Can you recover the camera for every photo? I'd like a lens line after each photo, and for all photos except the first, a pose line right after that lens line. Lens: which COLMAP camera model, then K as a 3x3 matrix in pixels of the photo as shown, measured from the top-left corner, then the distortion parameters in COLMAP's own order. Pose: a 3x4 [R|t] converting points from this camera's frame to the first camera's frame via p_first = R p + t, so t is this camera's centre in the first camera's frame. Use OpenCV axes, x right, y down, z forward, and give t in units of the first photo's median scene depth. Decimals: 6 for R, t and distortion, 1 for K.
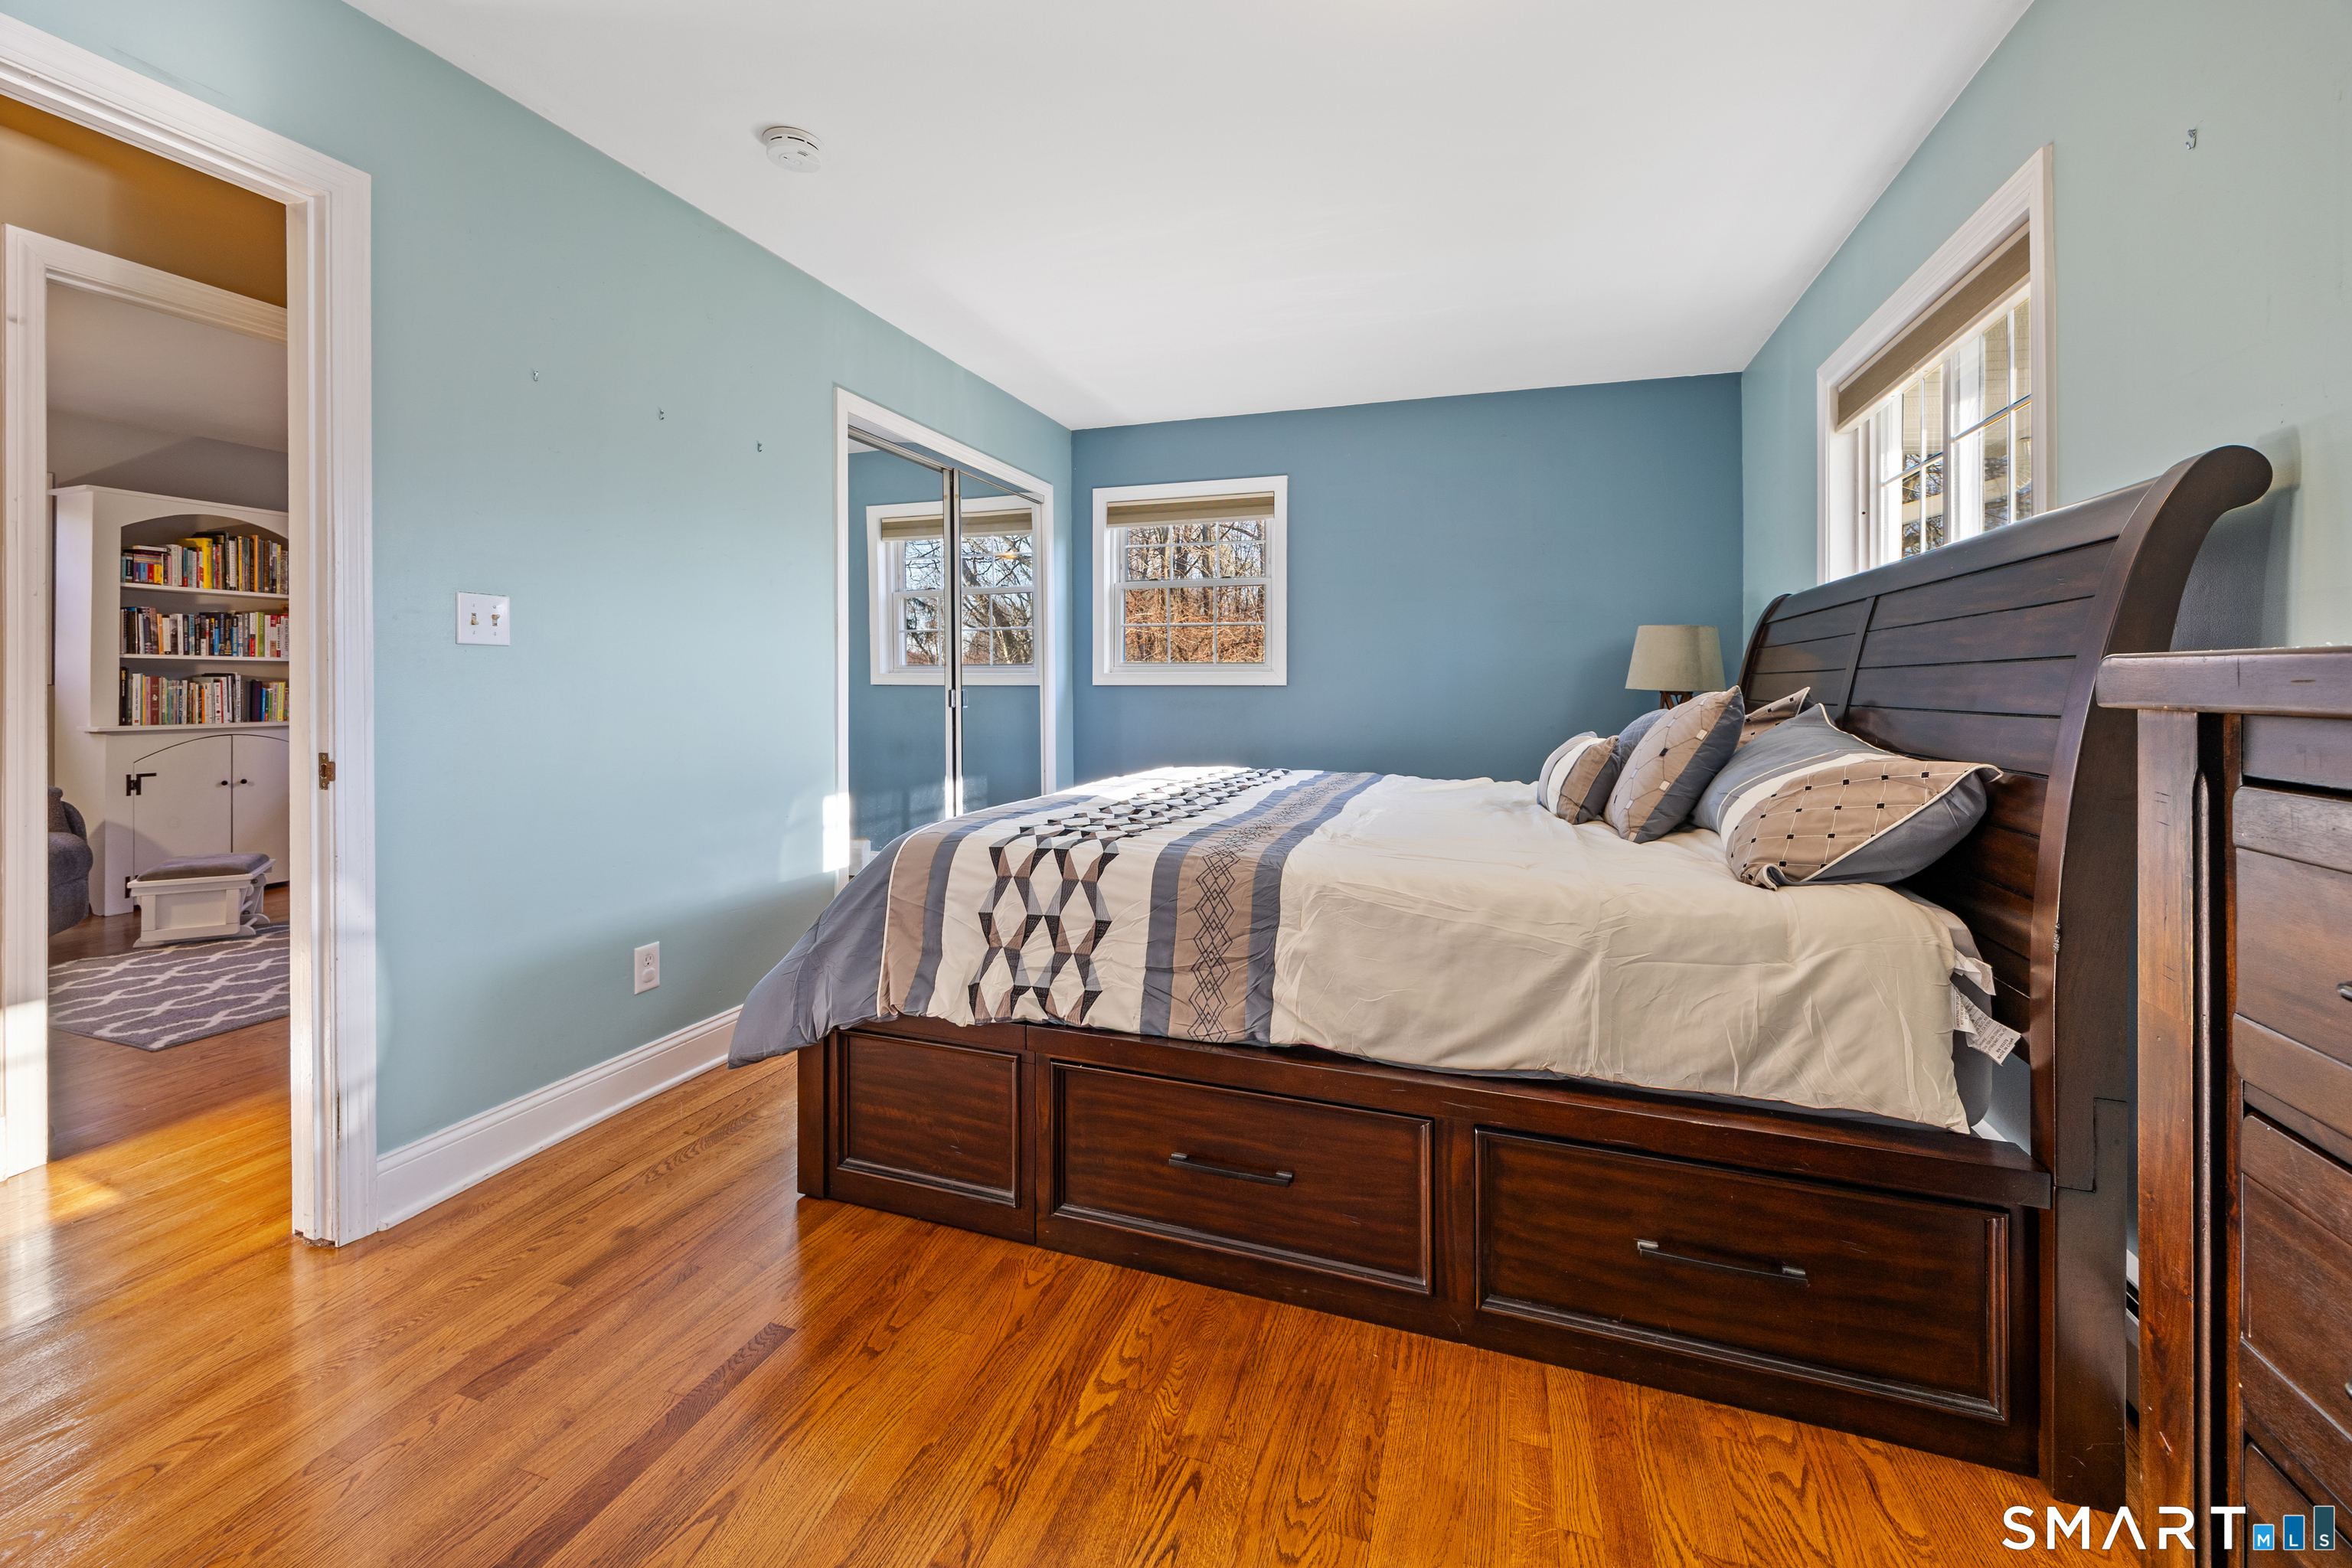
lens RADIAL K [[942.7, 0, 1162.9], [0, 942.7, 683.9], [0, 0, 1]] dist [-0.002800, 0.000933]
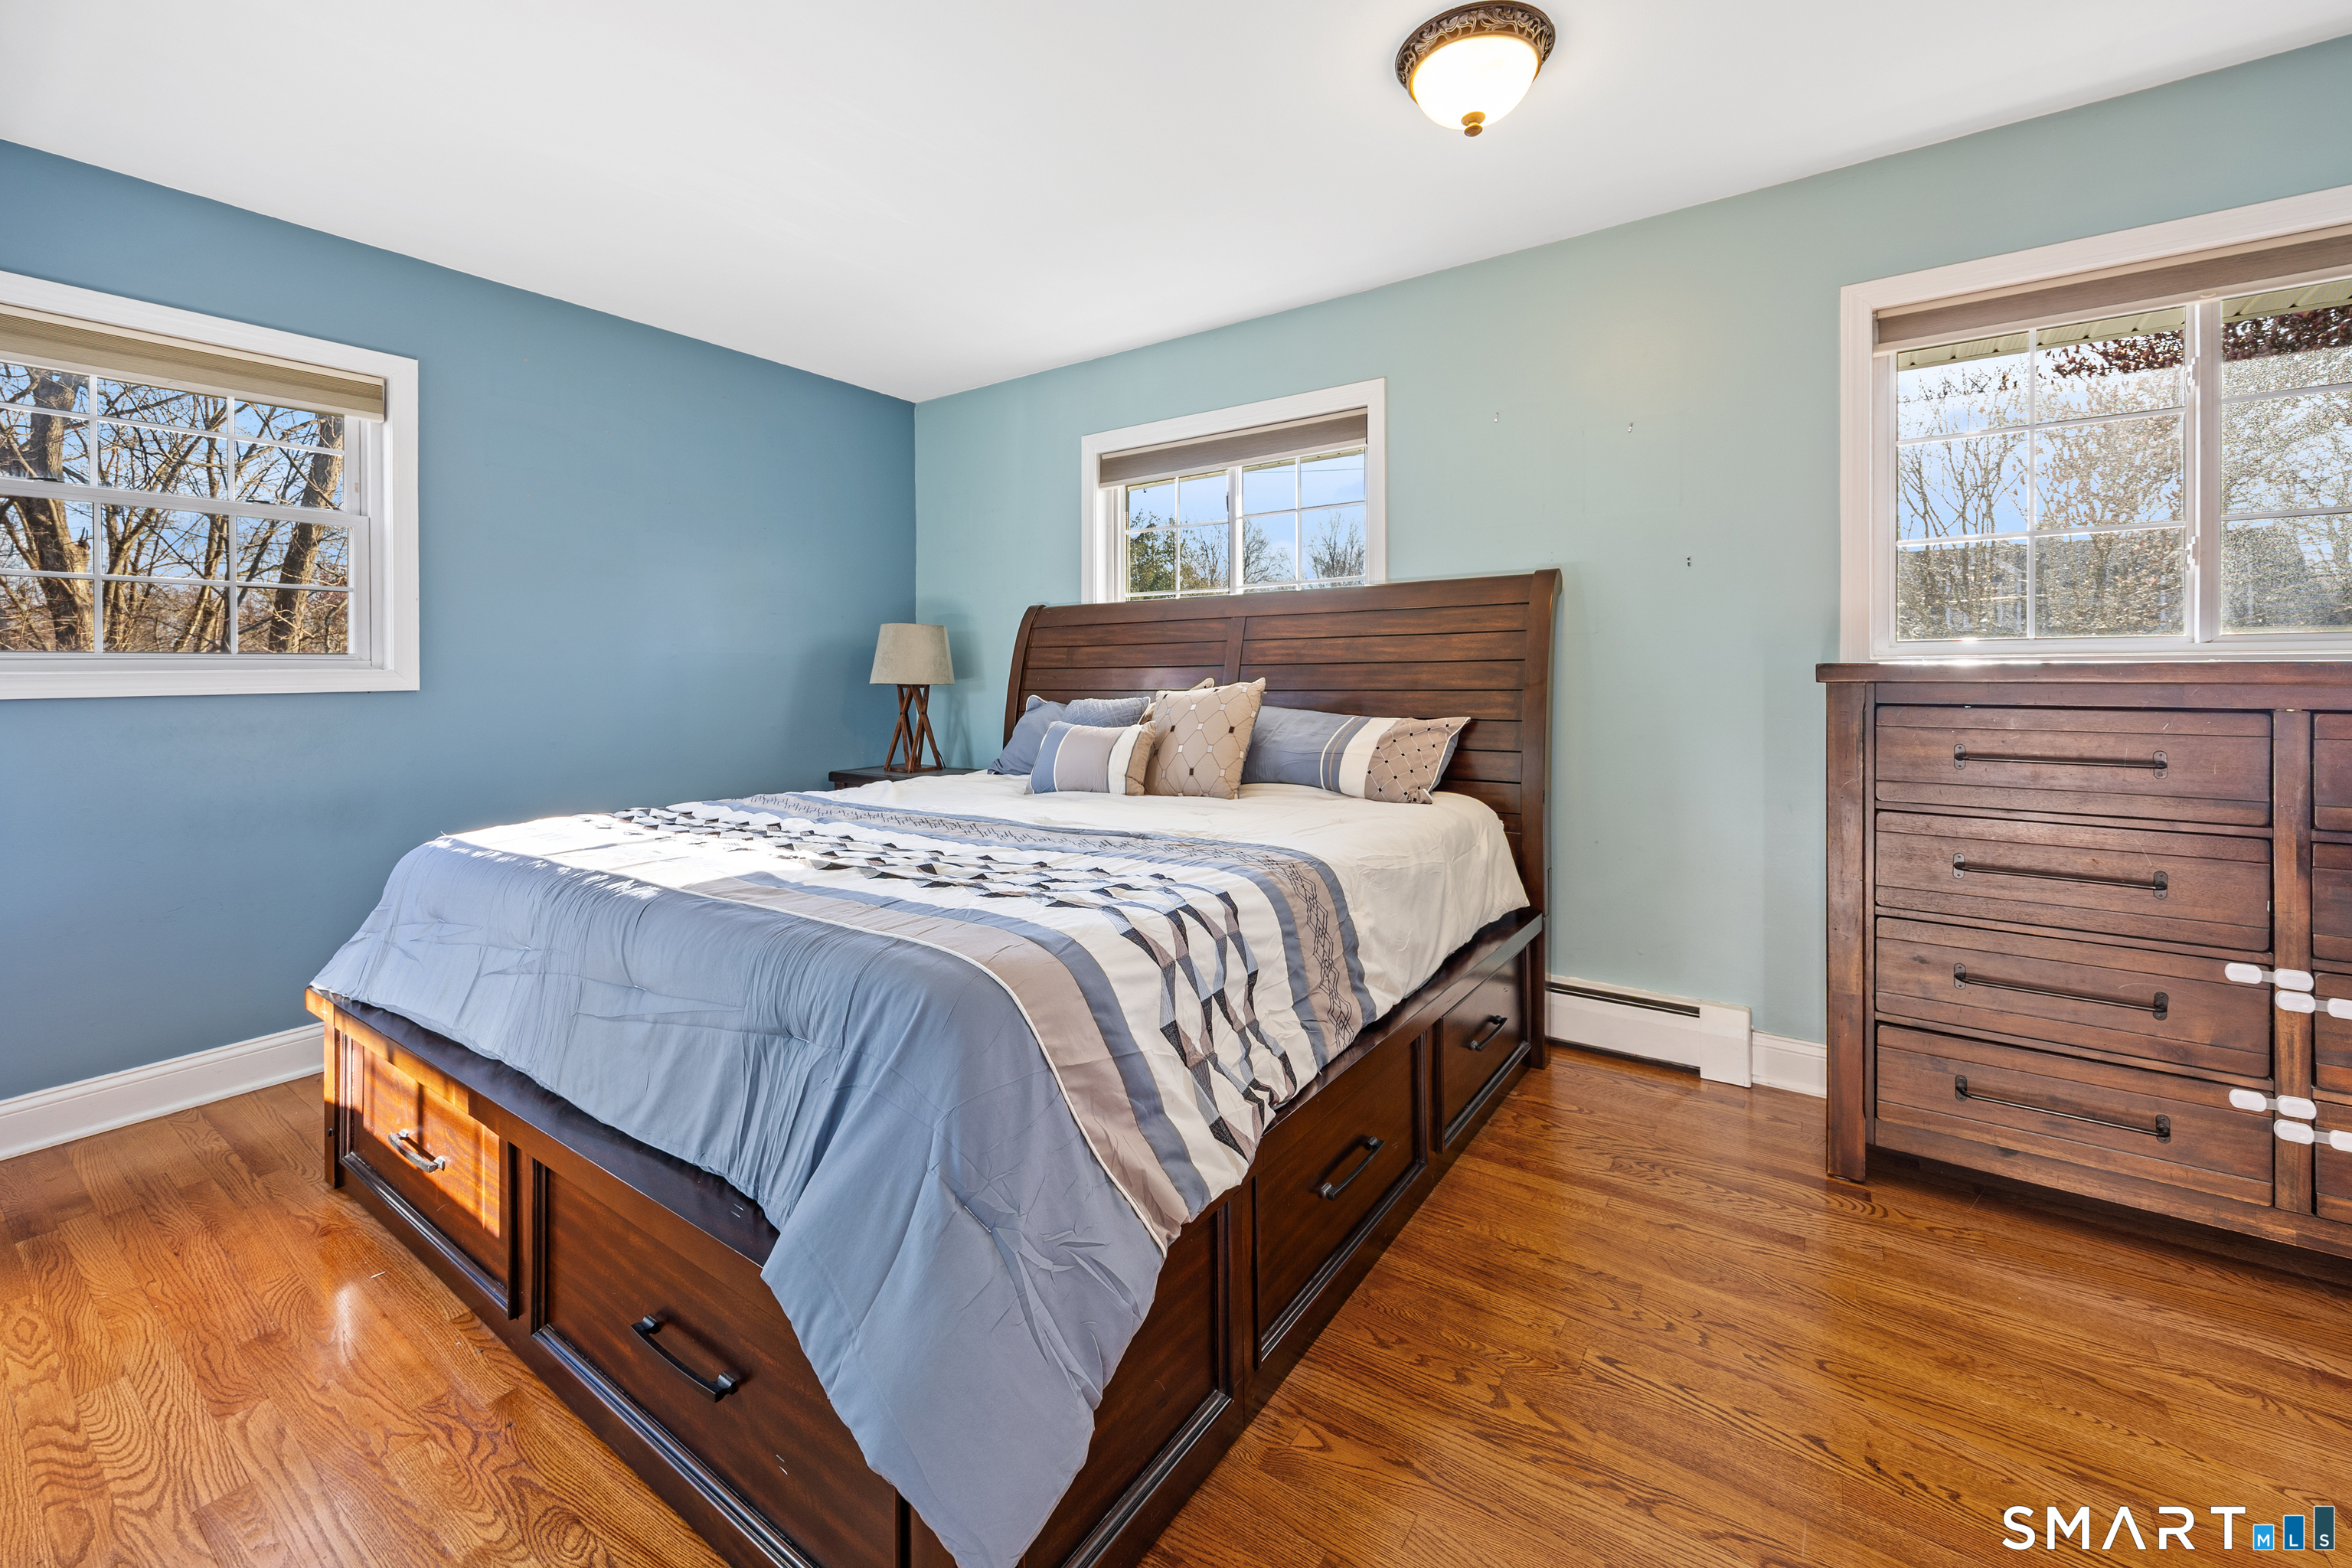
lens RADIAL K [[942.7, 0, 1170.5], [0, 942.7, 684.2], [0, 0, 1]] dist [-0.002800, 0.000933]
pose [[0.276405, -0.018102, 0.960871, -0.769906], [0.012758, 0.999804, 0.015165, -0.011361], [-0.960957, 0.008067, 0.276582, 0.750009]]
